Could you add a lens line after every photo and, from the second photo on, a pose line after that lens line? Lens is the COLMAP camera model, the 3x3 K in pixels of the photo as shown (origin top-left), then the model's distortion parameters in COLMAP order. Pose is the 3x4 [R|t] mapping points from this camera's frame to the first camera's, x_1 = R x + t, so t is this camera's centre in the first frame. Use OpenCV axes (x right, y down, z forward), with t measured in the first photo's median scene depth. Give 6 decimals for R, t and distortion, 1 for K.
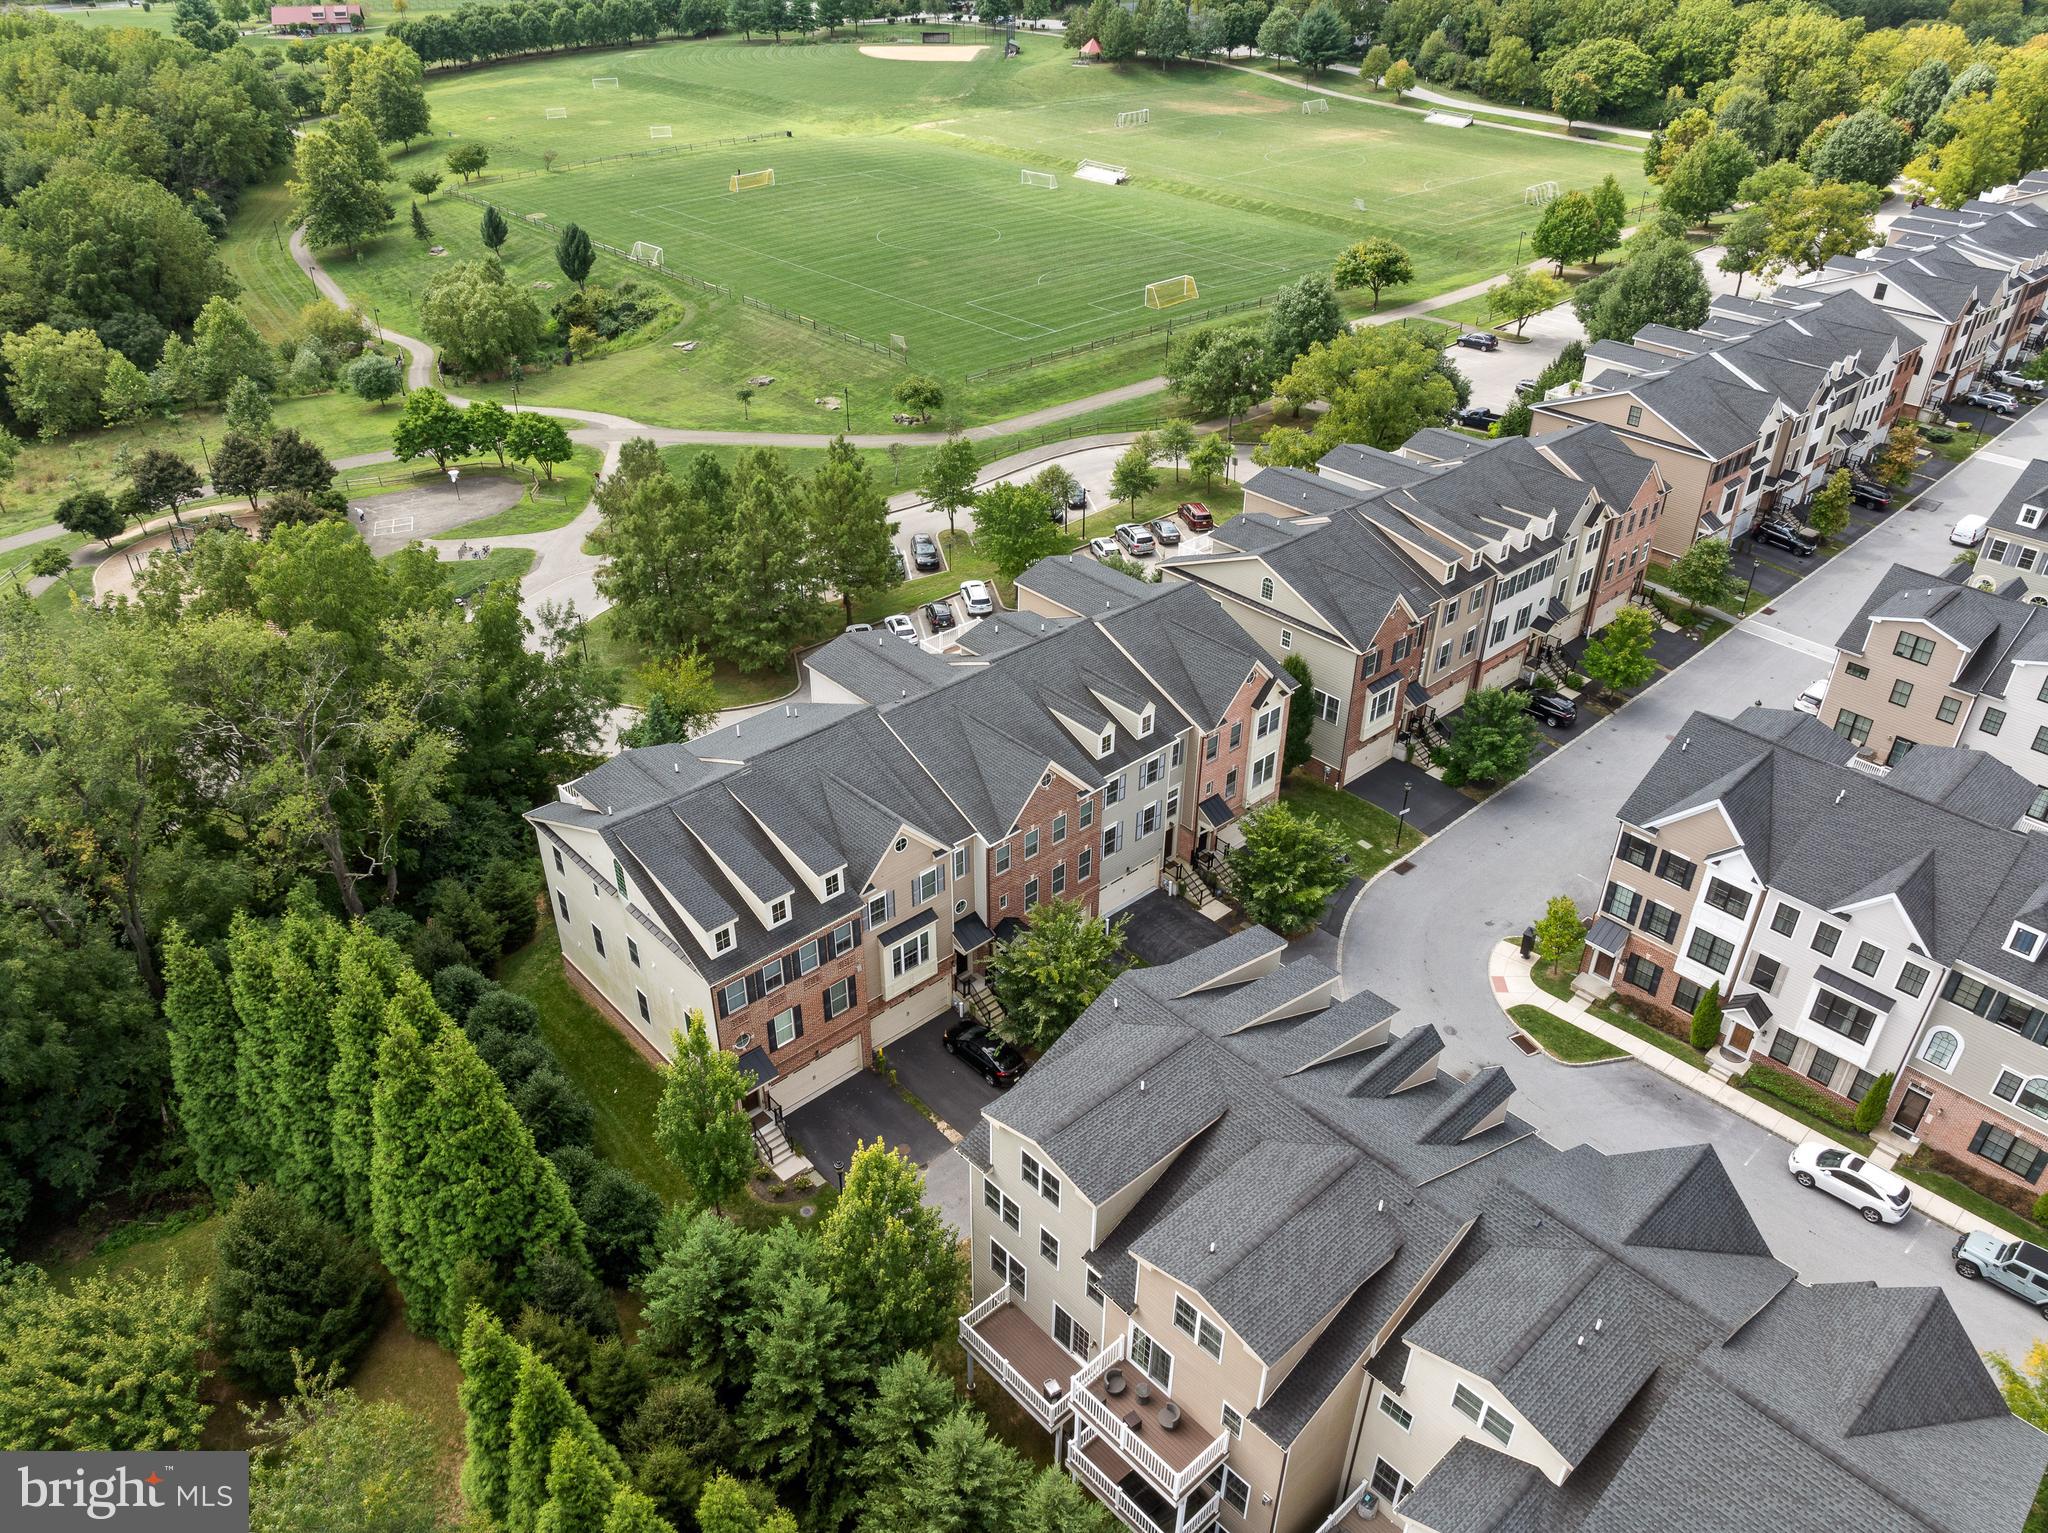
lens RADIAL K [[1442.0, 0, 1028.0], [0, 1442.0, 751.4], [0, 0, 1]] dist [-0.035532, -0.000953]
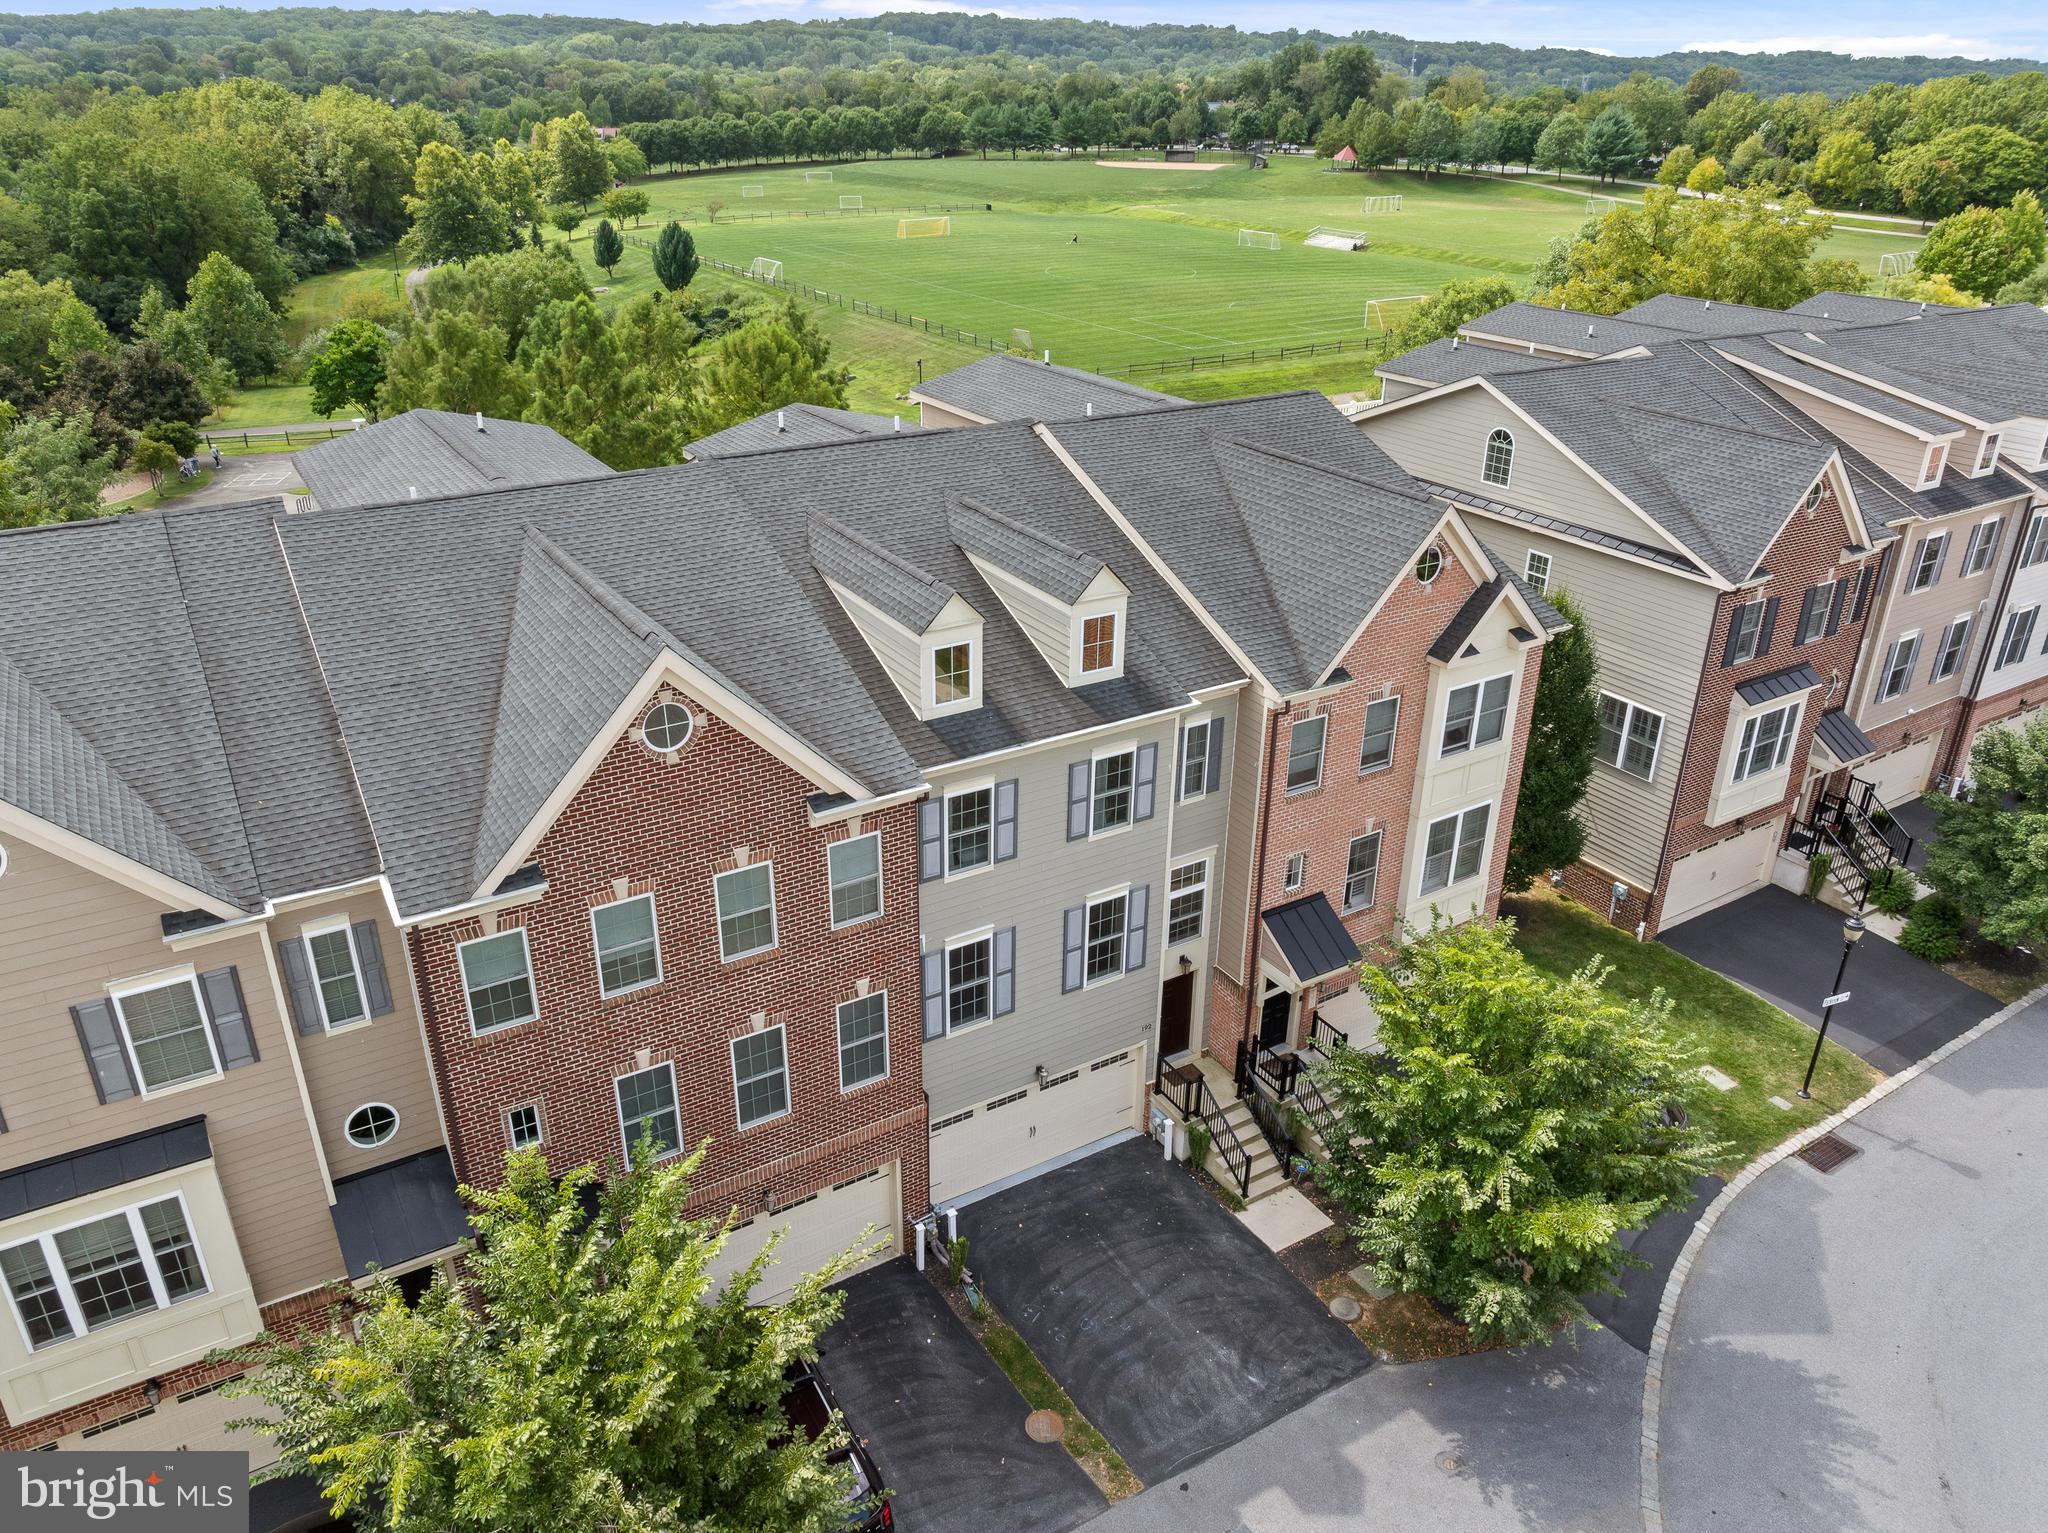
lens RADIAL K [[1443.4, 0, 1032.7], [0, 1443.4, 763.9], [0, 0, 1]] dist [-0.057655, 0.033831]
pose [[0.983784, 0.080819, -0.160118, 0.102916], [-0.099847, 0.988382, -0.114594, 0.041187], [0.148996, 0.128723, 0.980424, 0.557062]]
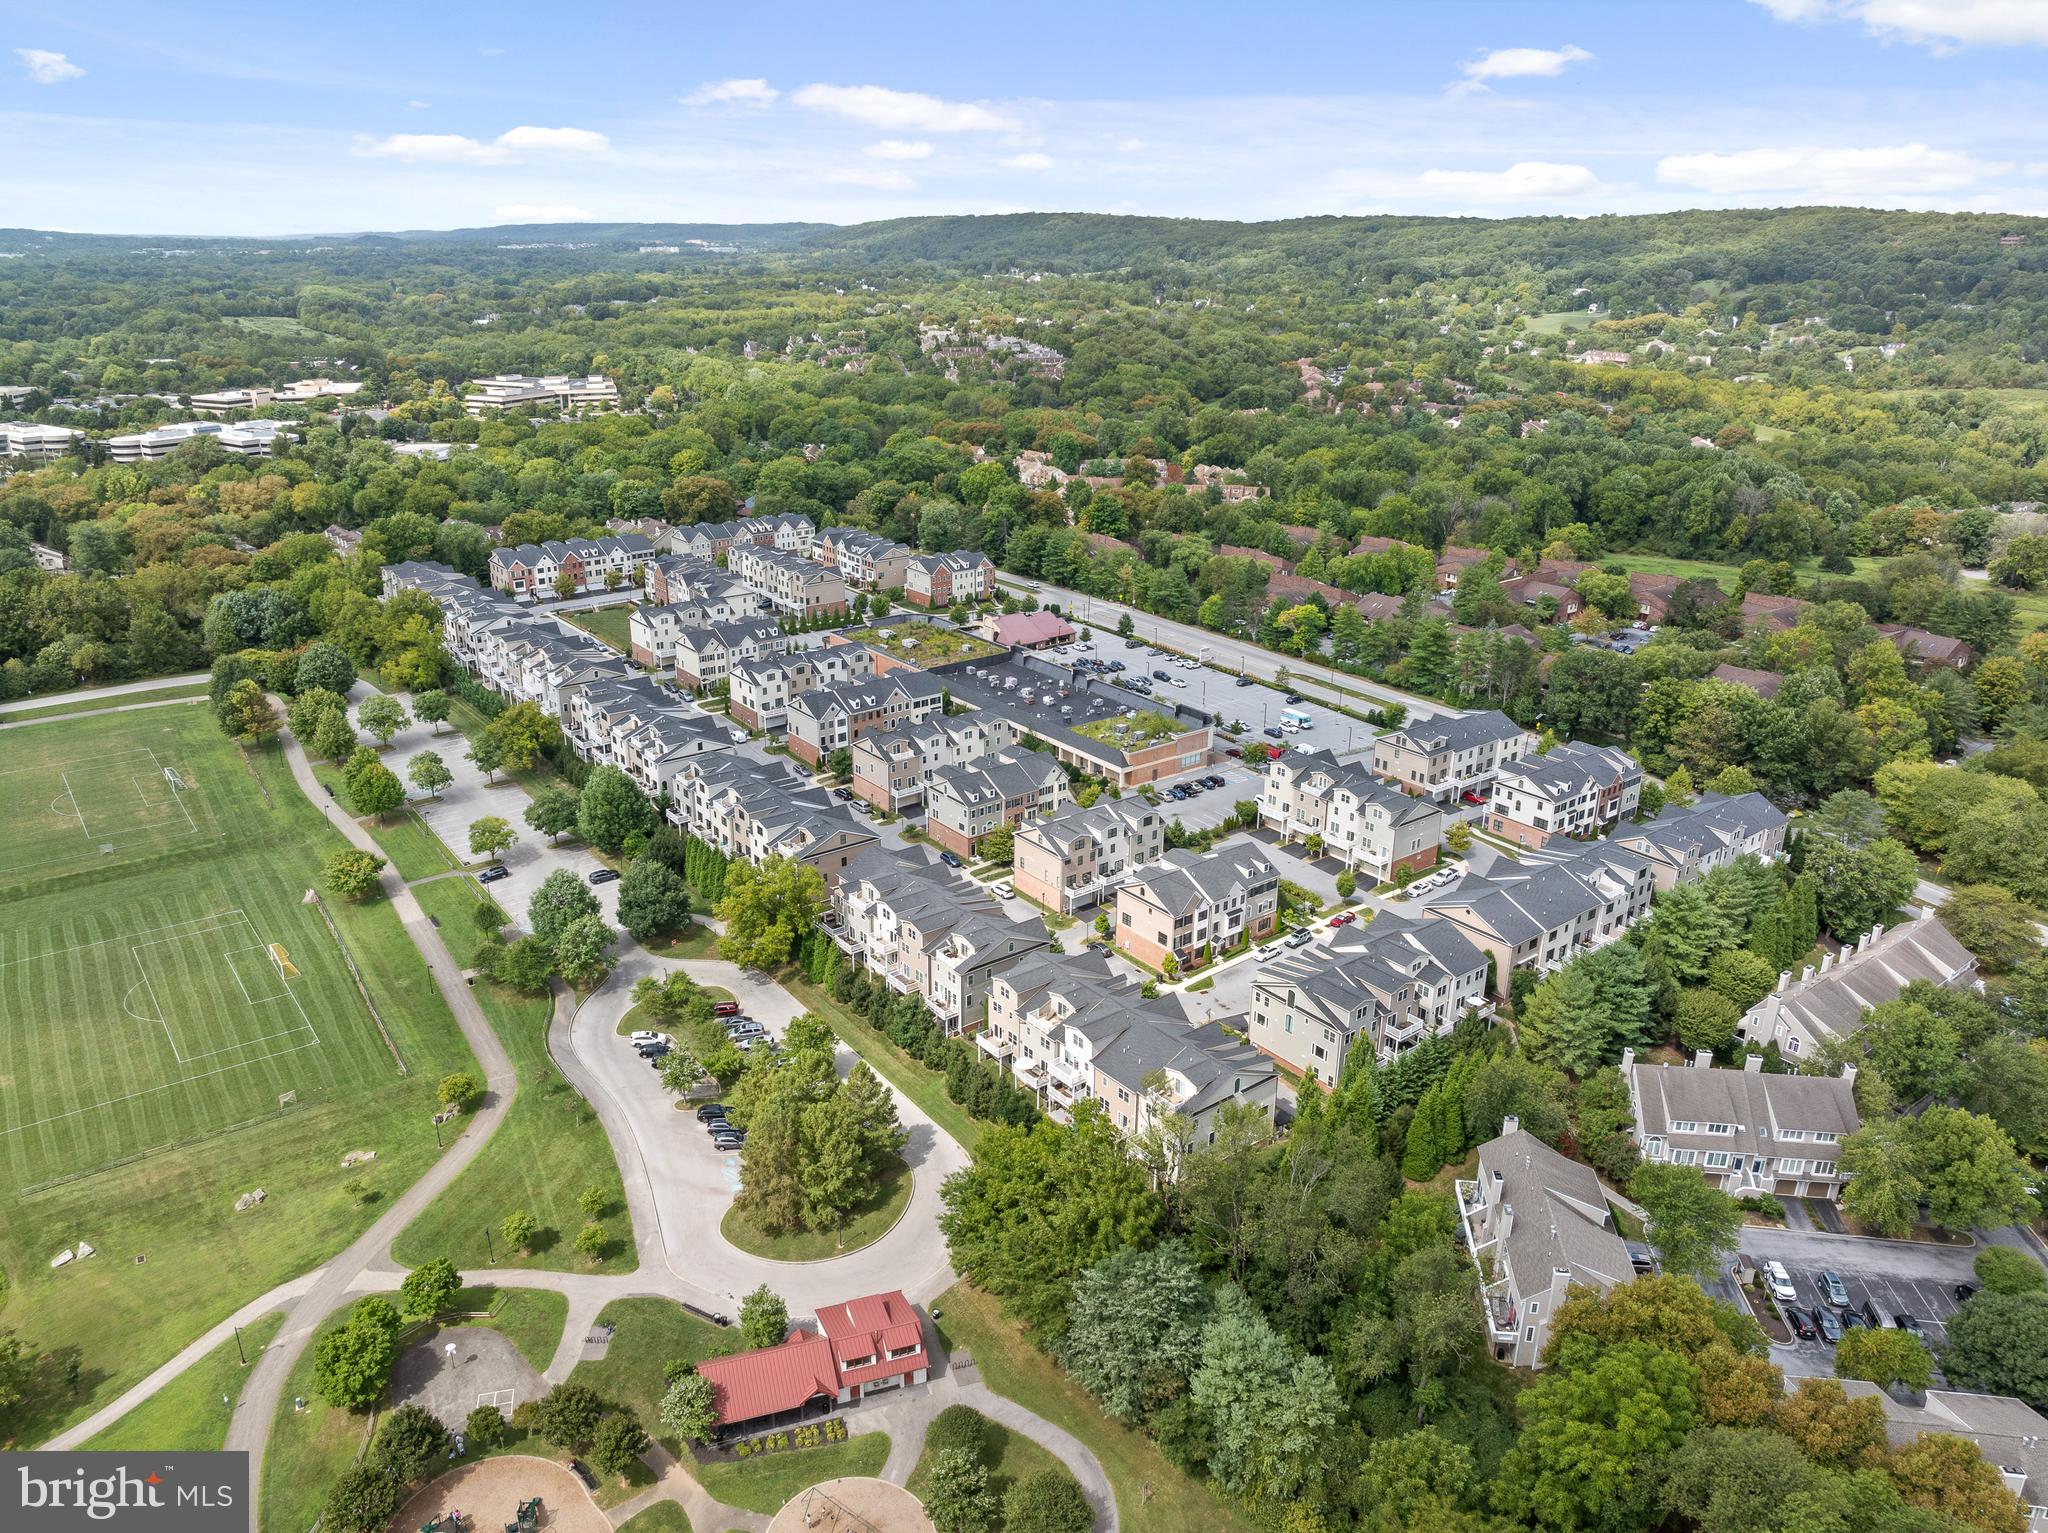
lens RADIAL K [[1443.4, 0, 1032.7], [0, 1443.4, 763.9], [0, 0, 1]] dist [-0.057655, 0.033831]
pose [[0.082705, -0.355877, 0.930866, -1.832326], [0.522735, 0.810747, 0.263511, -0.921596], [-0.848474, 0.464803, 0.253082, 0.250537]]
